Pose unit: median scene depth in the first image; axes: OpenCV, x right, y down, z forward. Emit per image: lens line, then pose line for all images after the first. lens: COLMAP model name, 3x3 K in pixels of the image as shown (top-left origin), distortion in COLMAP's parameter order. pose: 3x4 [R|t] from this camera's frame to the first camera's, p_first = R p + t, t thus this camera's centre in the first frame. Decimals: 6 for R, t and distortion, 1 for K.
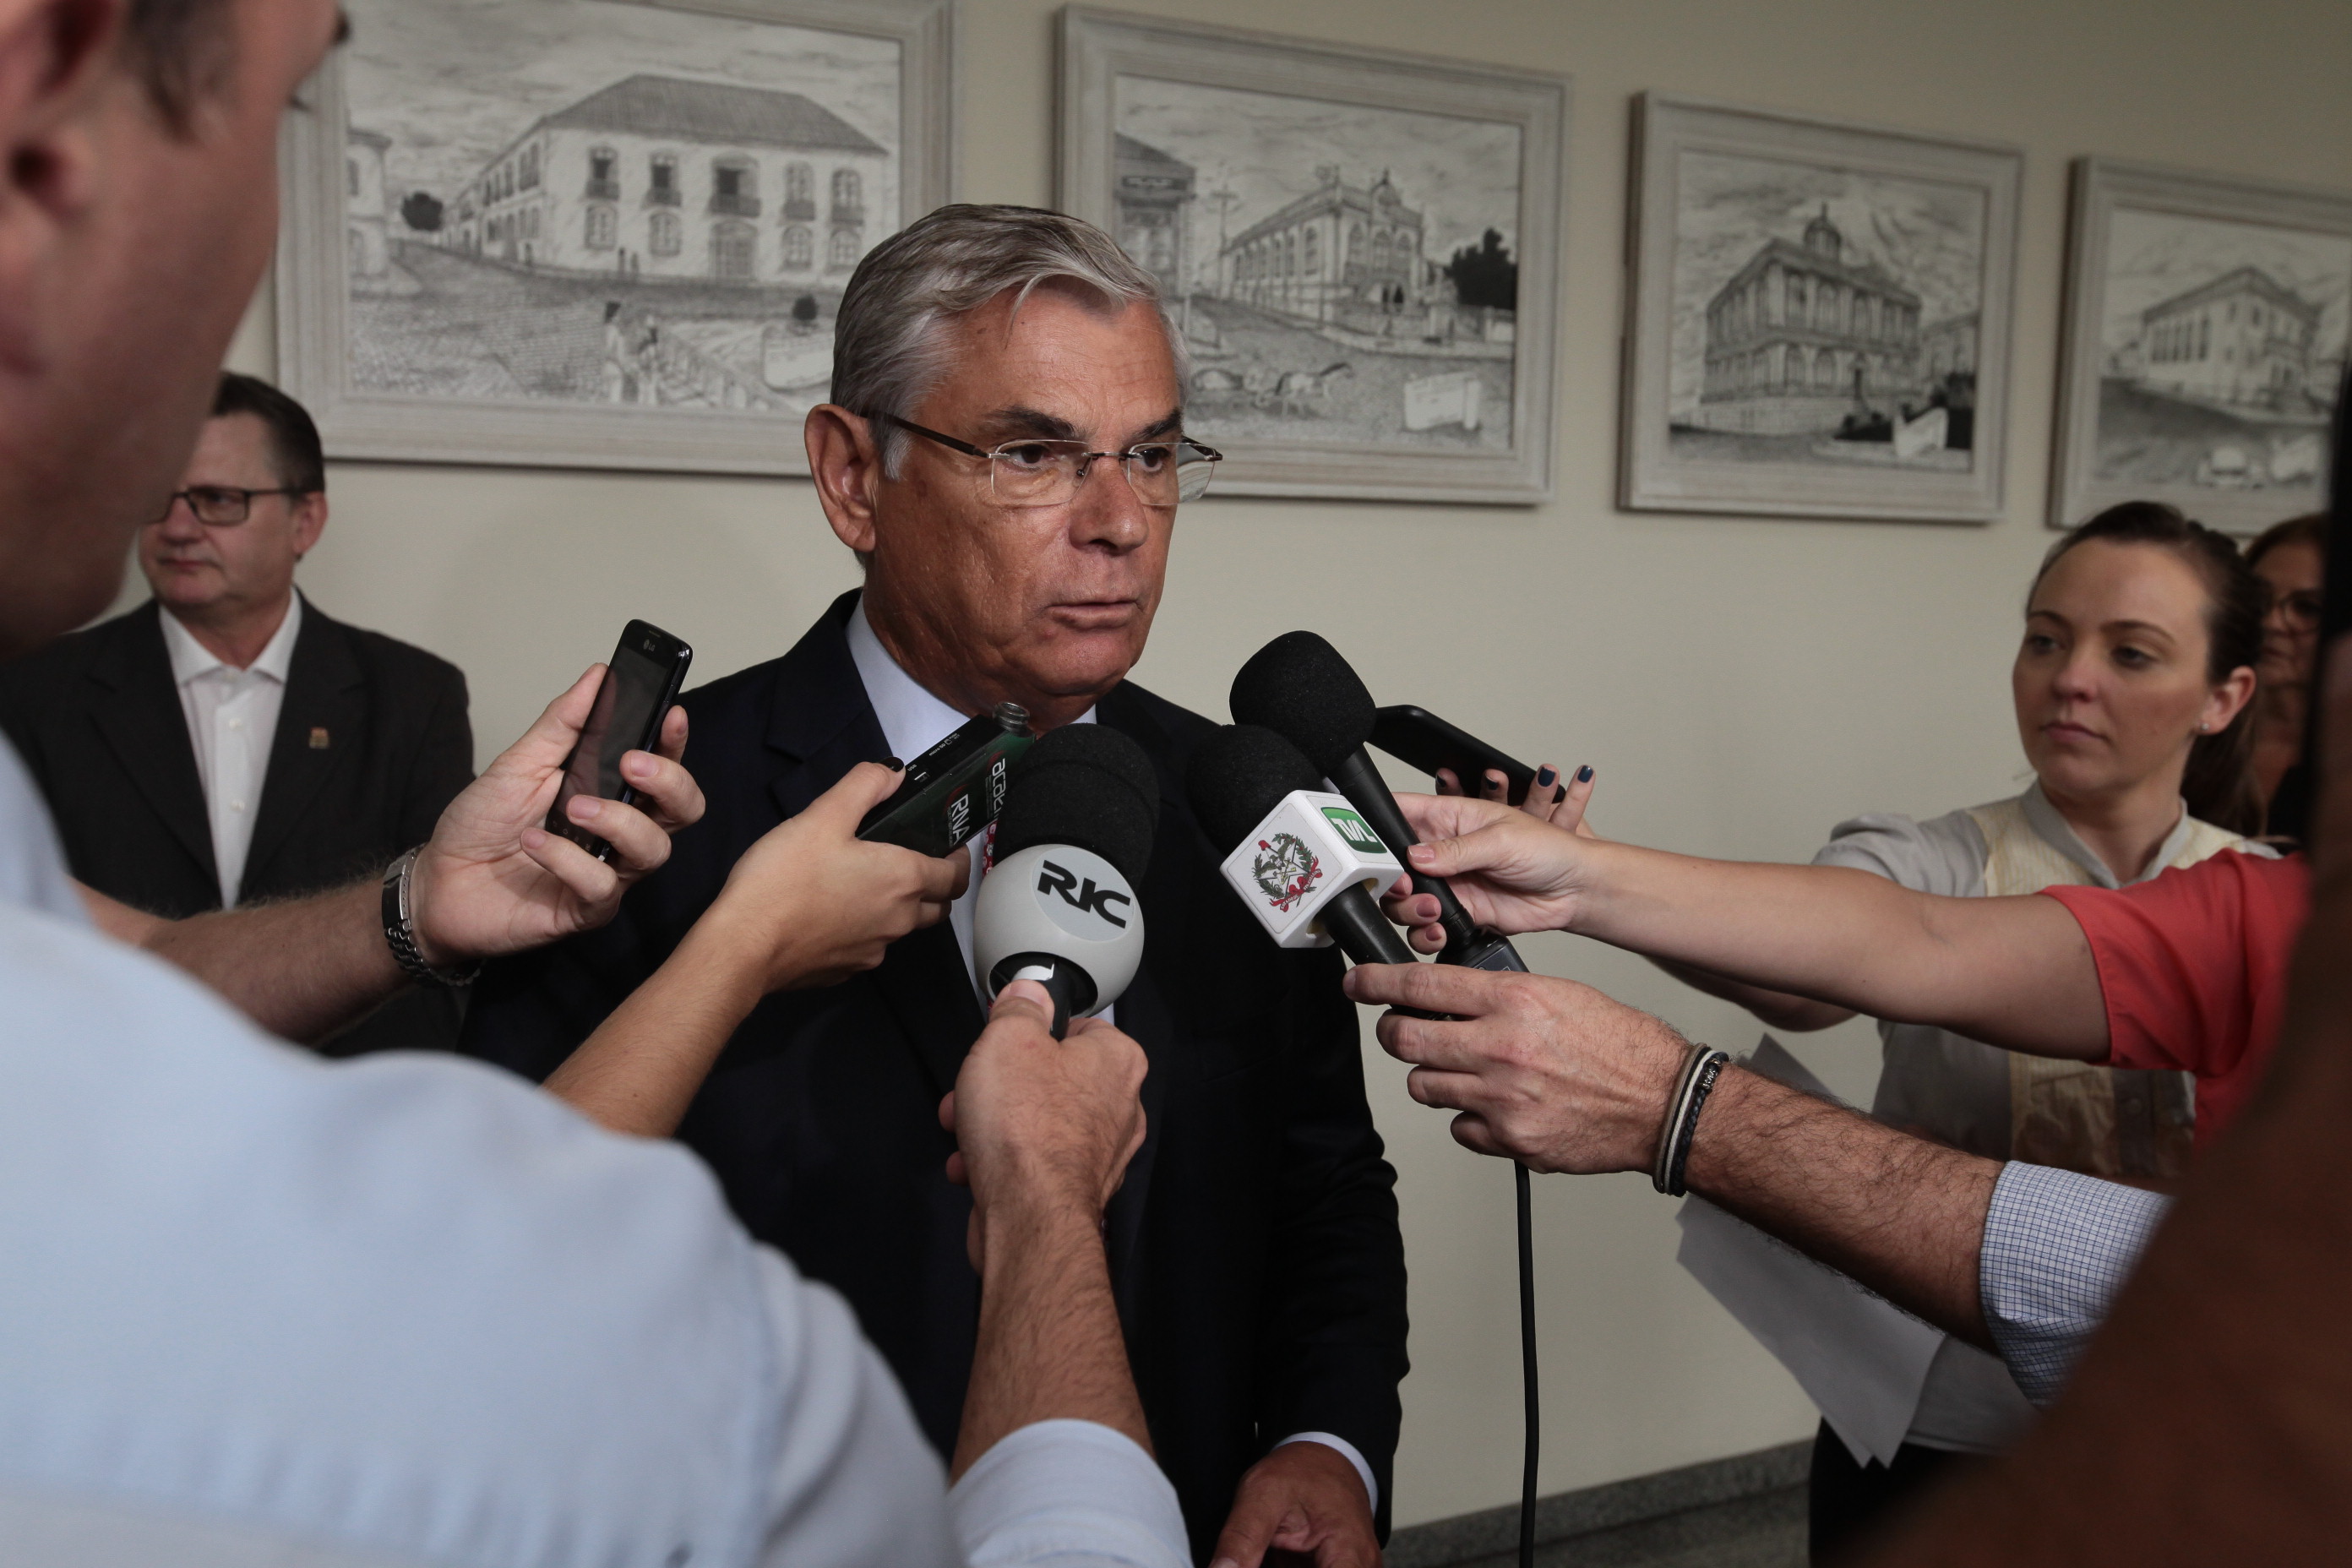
lens RADIAL K [[2304.0, 0, 1176.0], [0, 2304.0, 784.0], [0, 0, 1]] dist [0.013817, 0.002125]
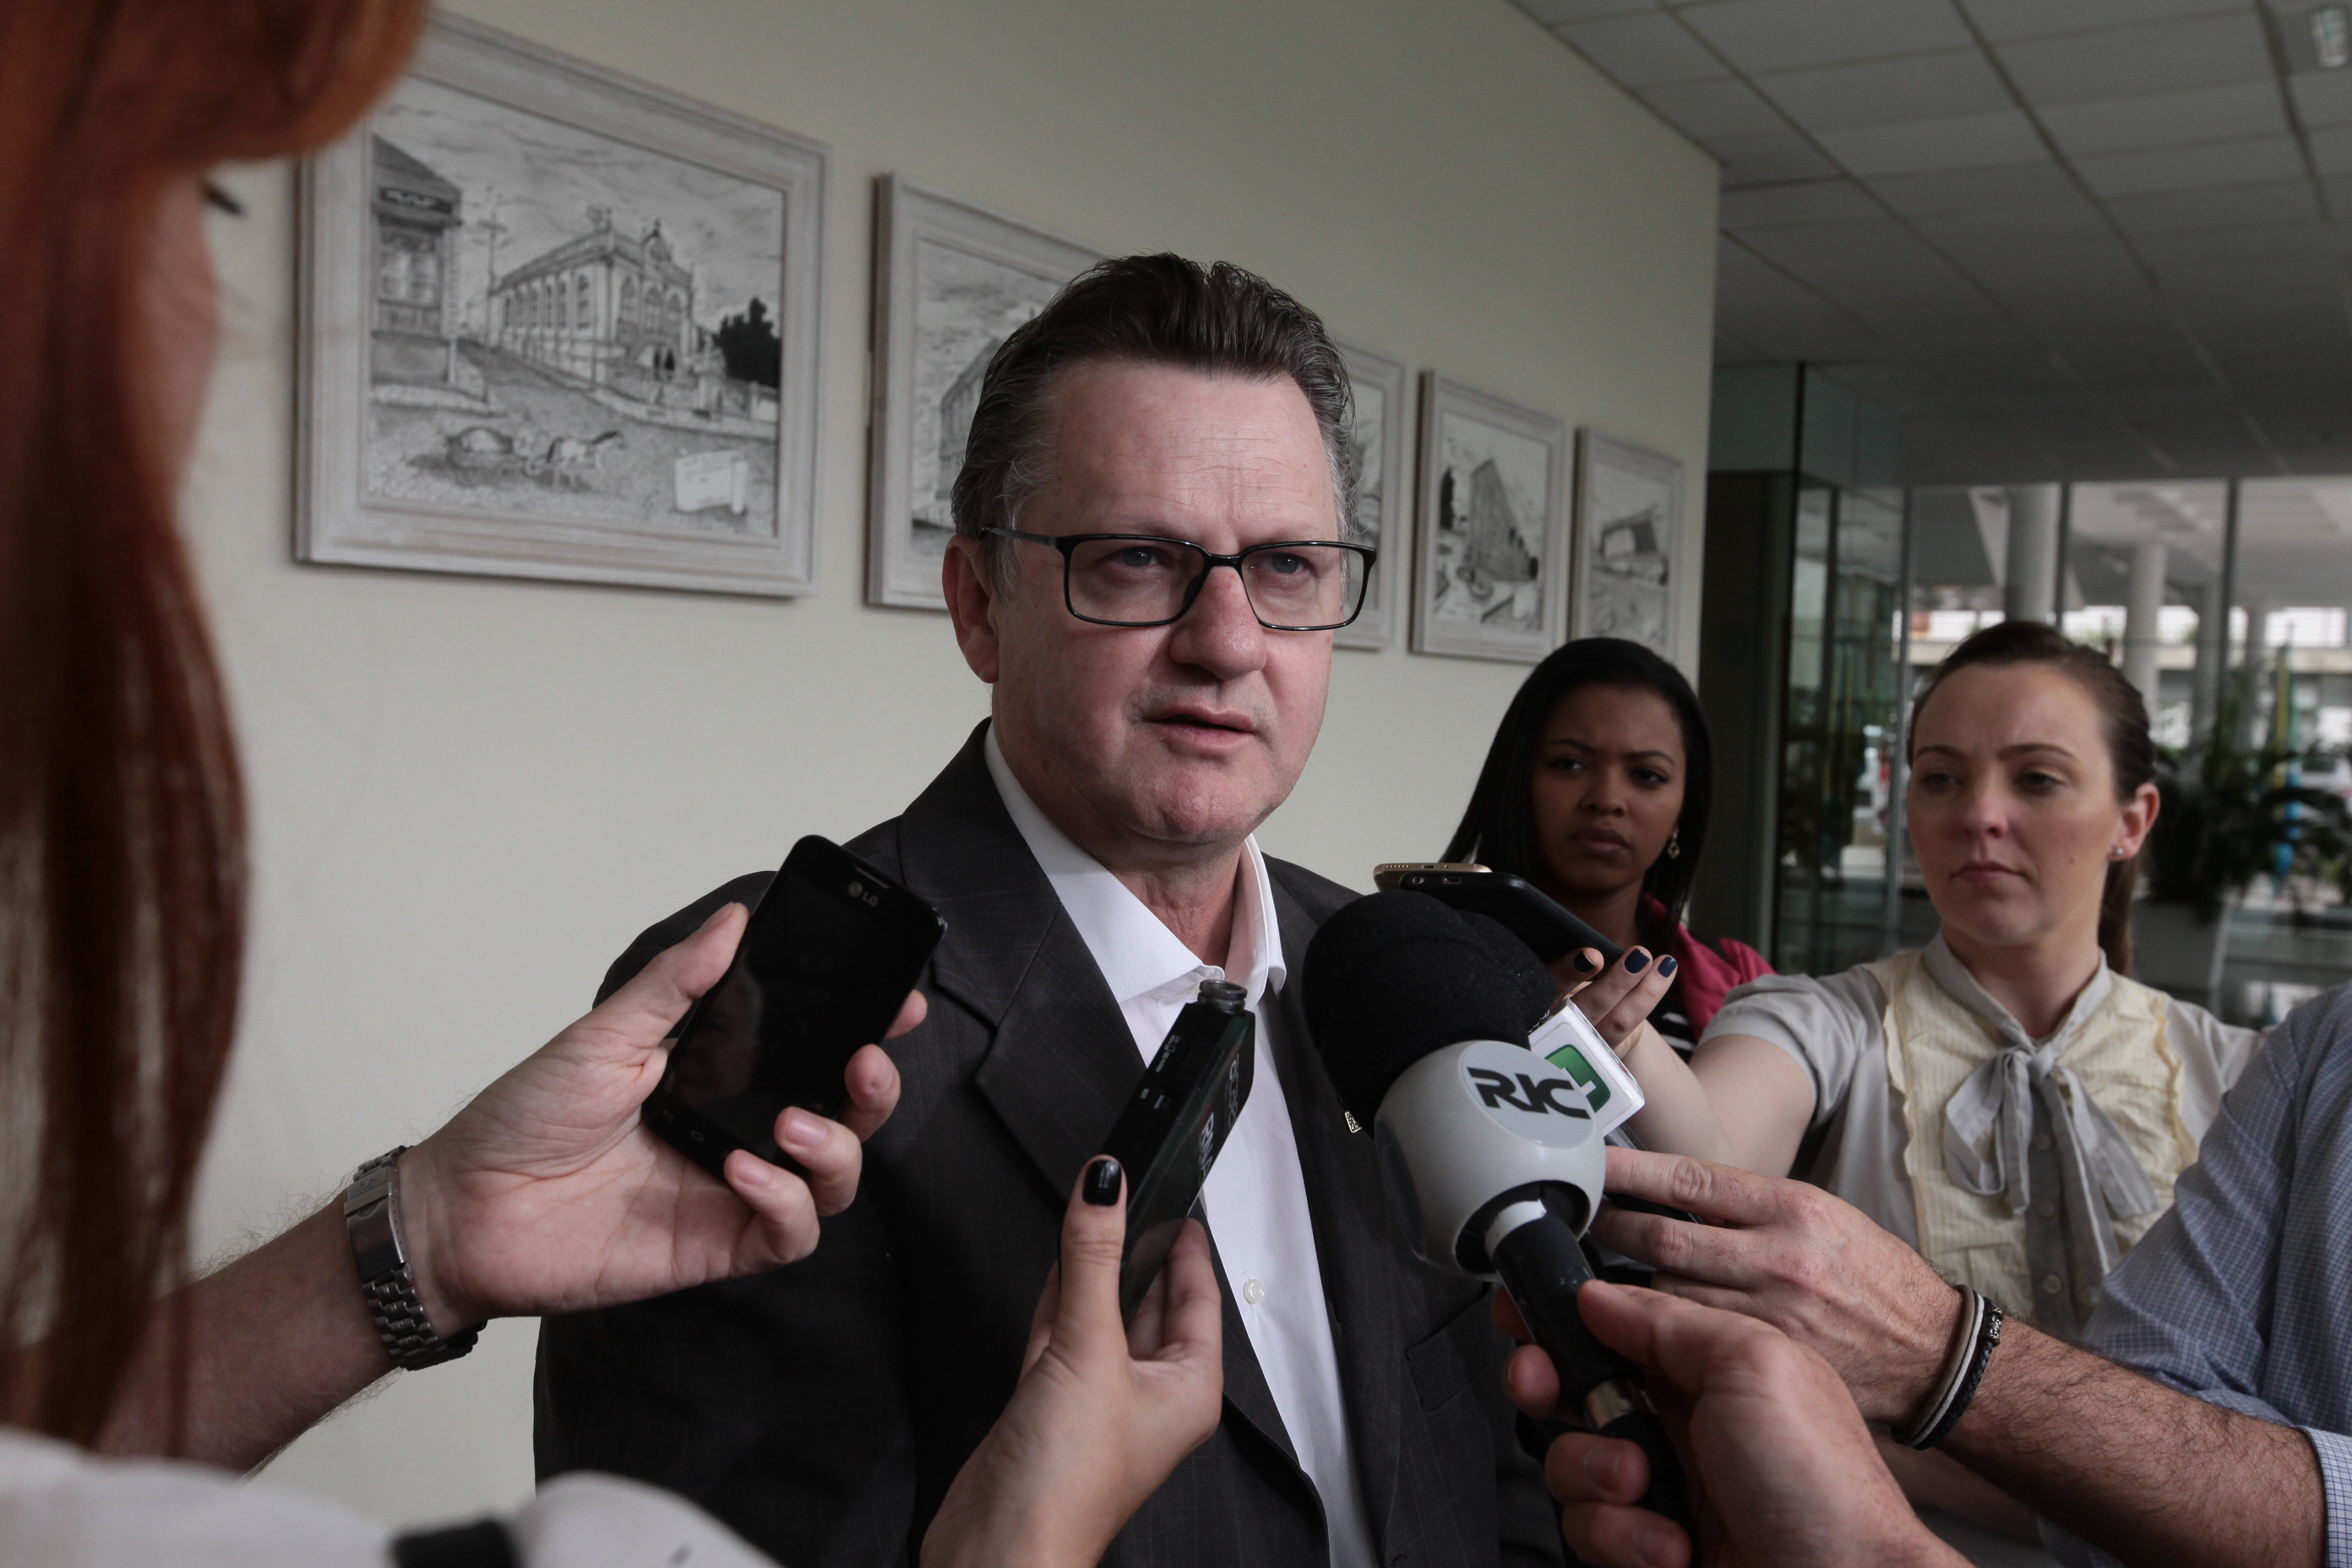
lens RADIAL K [[2131.7, 0, 1176.0], [0, 2131.7, 784.0], [0, 0, 1]] dist [0.006090, 0.012116]
pose [[0.861450, -0.013288, 0.507668, -0.159473], [0.029260, 0.999296, -0.023494, -0.022040], [-0.506998, 0.035093, 0.861232, 0.191672]]
